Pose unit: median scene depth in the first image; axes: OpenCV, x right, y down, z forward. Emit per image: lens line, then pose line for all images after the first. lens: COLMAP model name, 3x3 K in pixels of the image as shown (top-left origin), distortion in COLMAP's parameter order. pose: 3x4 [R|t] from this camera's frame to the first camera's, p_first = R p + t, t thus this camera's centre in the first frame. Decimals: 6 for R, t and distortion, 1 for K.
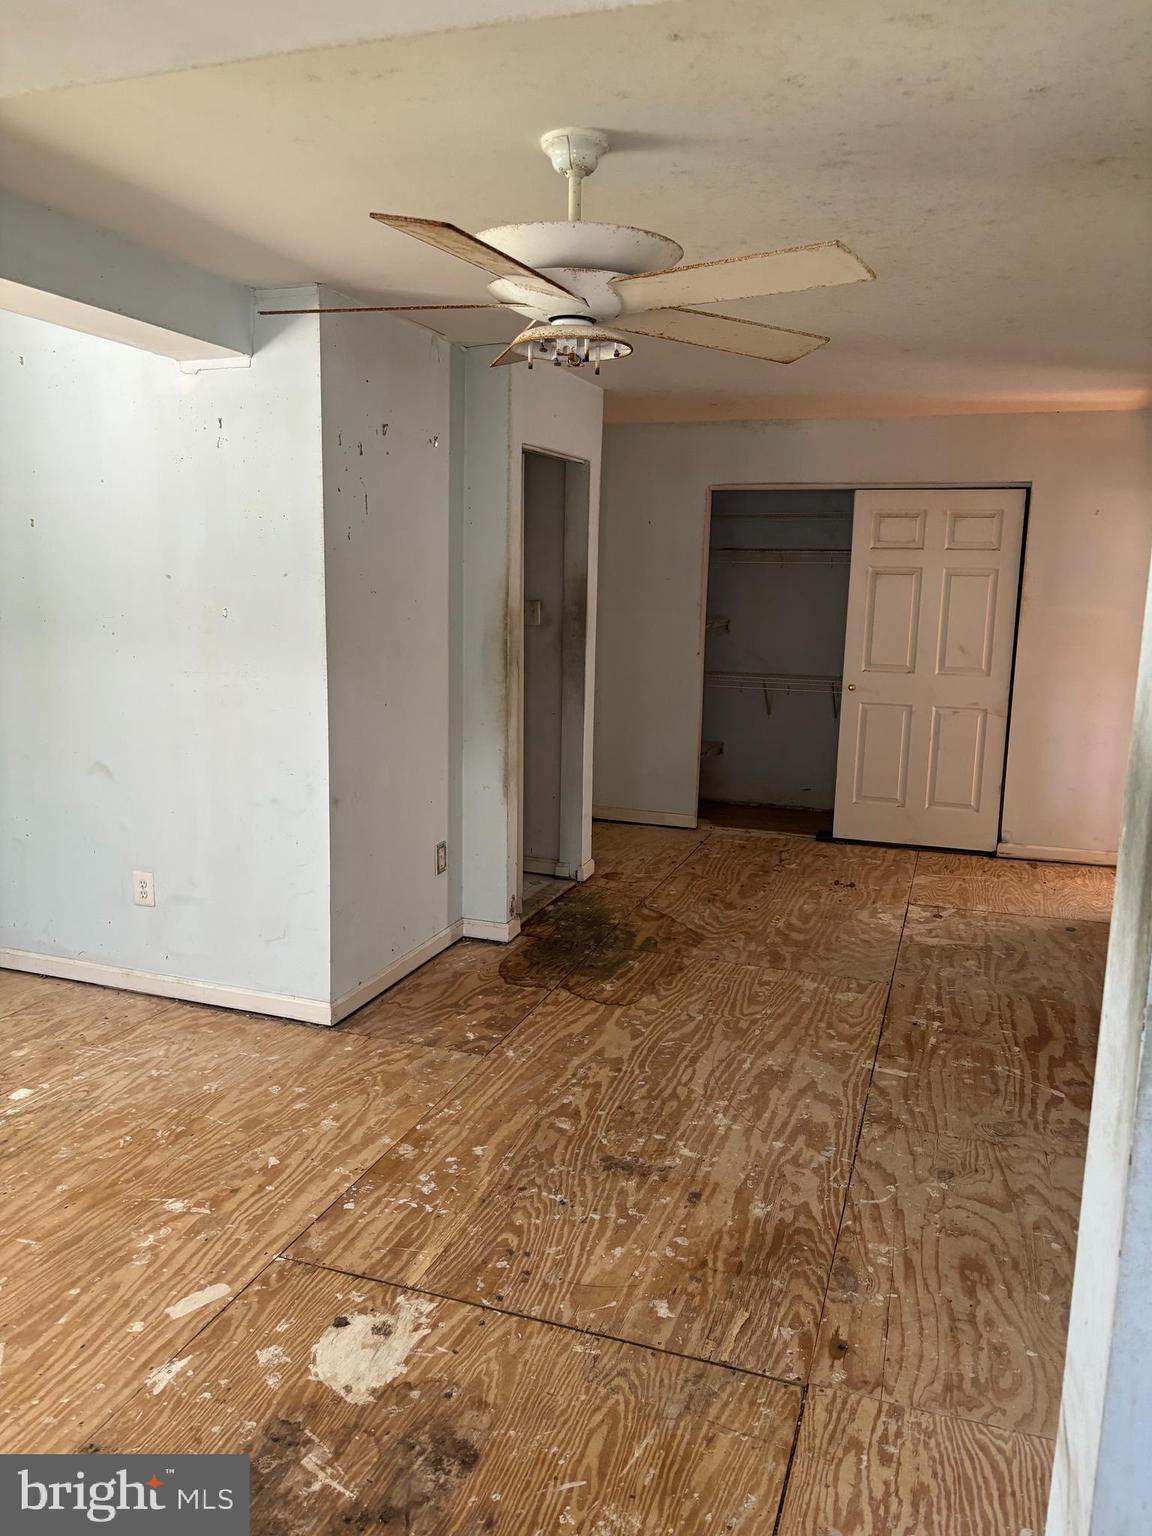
lens RADIAL K [[1150.6, 0, 562.1], [0, 1150.6, 769.6], [0, 0, 1]] dist [0.010948, -0.027365]
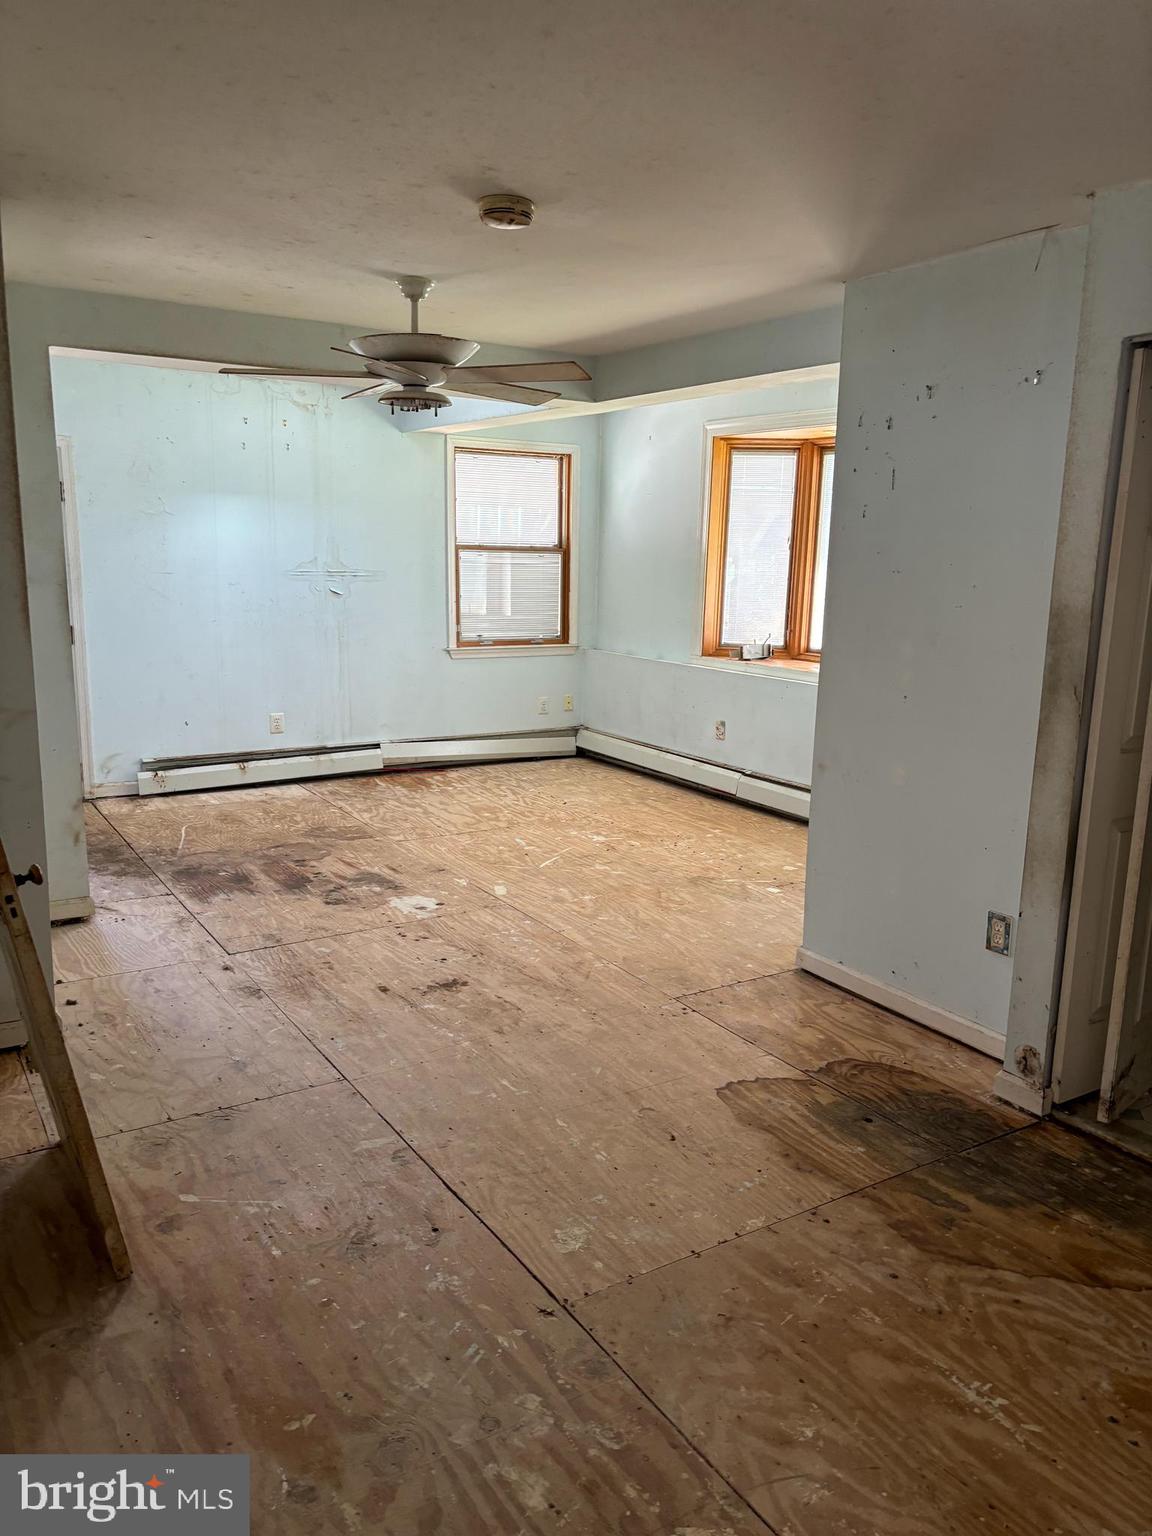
lens RADIAL K [[1150.6, 0, 562.2], [0, 1150.6, 769.4], [0, 0, 1]] dist [0.010948, -0.027365]
pose [[-0.621568, 0.121354, -0.773903, 0.857626], [-0.170157, 0.943424, 0.284600, -0.253291], [0.764657, 0.308583, -0.565753, 1.578961]]
